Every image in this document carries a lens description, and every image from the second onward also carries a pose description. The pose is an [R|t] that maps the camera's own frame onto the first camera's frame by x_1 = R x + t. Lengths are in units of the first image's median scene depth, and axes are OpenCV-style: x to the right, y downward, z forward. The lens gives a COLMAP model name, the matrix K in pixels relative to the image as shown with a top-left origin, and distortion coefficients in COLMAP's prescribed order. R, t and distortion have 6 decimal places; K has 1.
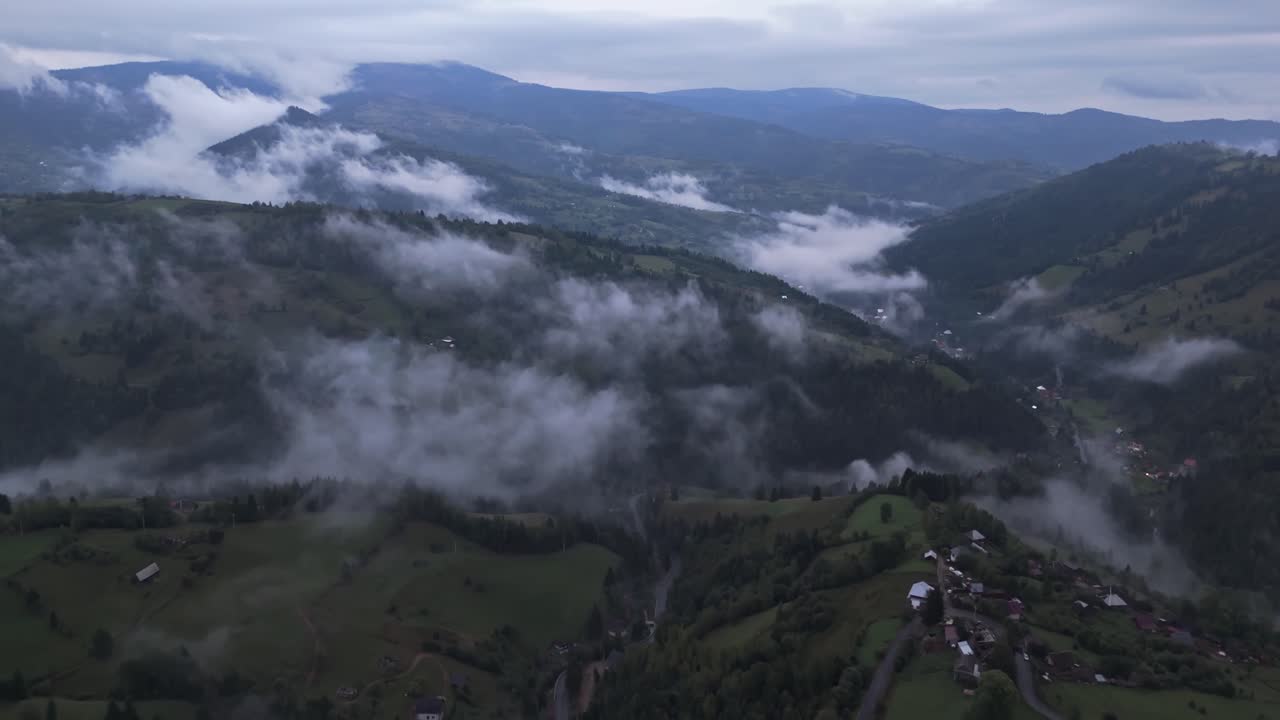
lens RADIAL K [[948.1, 0, 641.7], [0, 948.1, 357.7], [0, 0, 1]] dist [0.078501, -0.061527]
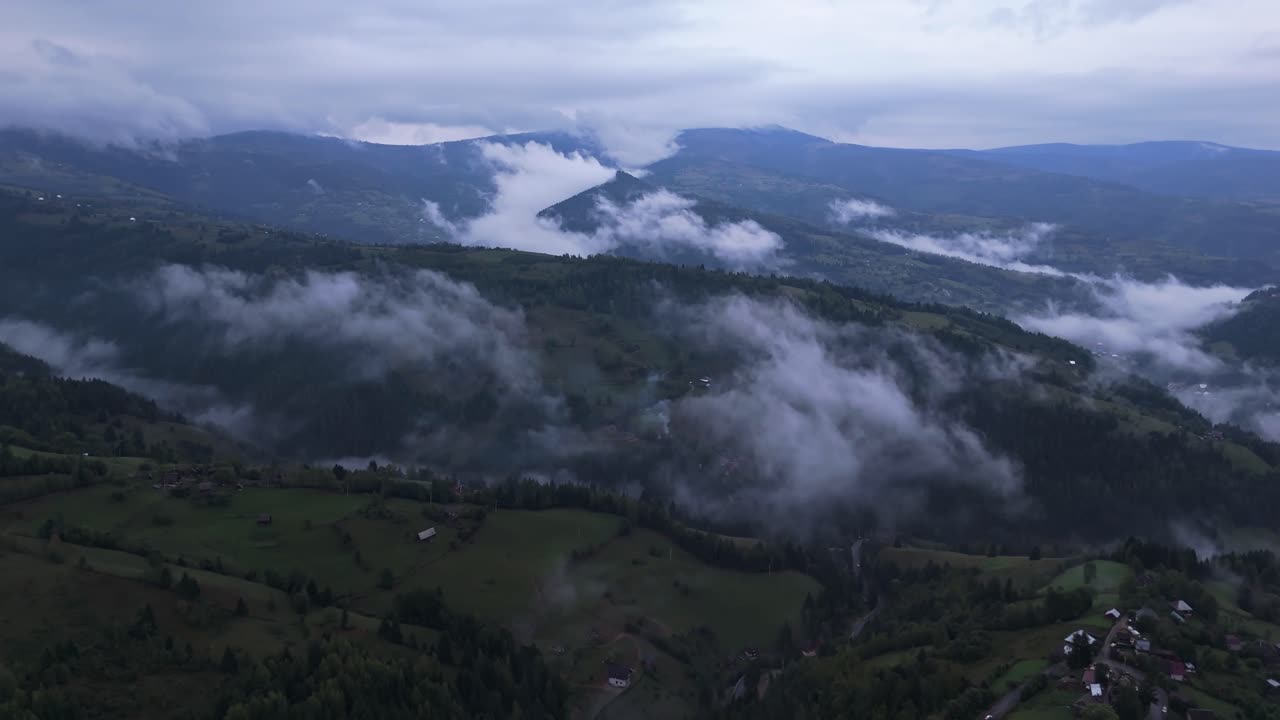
lens RADIAL K [[948.1, 0, 634.0], [0, 948.1, 351.3], [0, 0, 1]] dist [0.078501, -0.061527]
pose [[0.944054, 0.053655, -0.325396, 0.050952], [-0.075034, 0.995745, -0.053503, 0.009432], [0.321141, 0.074925, 0.944063, -0.043846]]
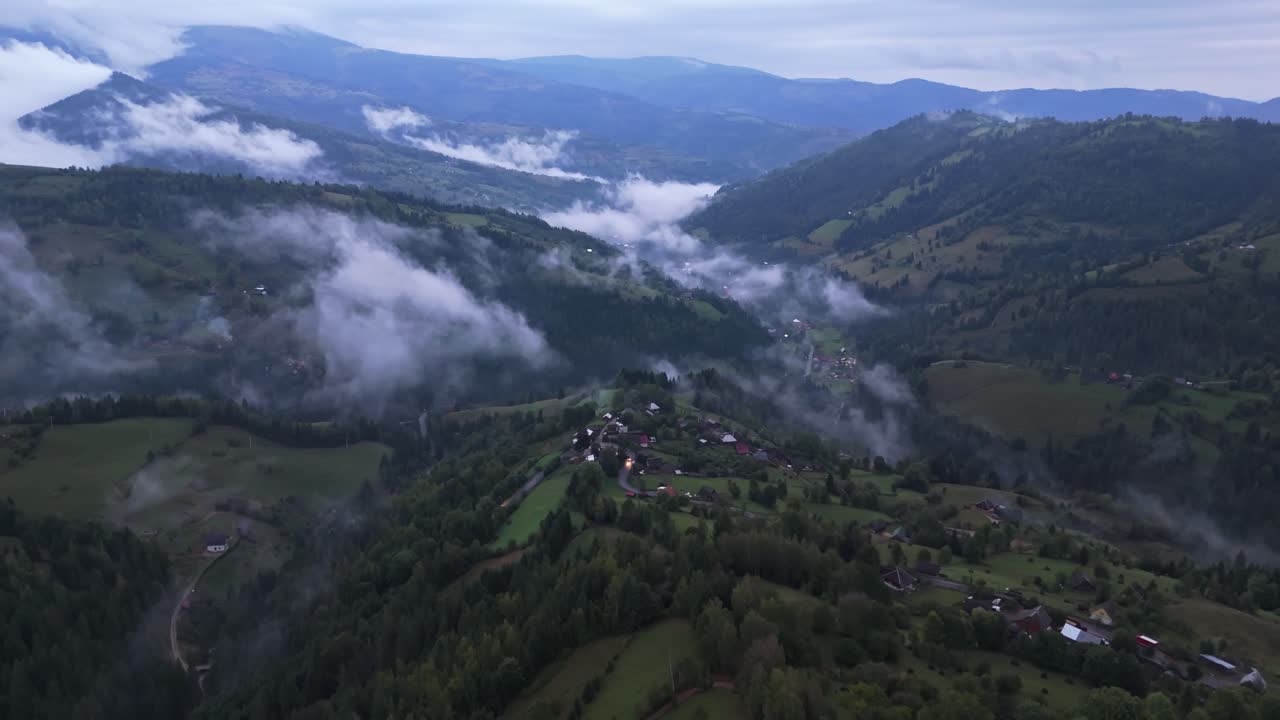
lens RADIAL K [[948.1, 0, 639.1], [0, 948.1, 352.6], [0, 0, 1]] dist [0.078501, -0.061527]
pose [[0.990967, -0.034571, 0.129577, 0.061589], [0.031067, 0.999097, 0.028968, 0.027280], [-0.130461, -0.024681, 0.991146, -0.121628]]
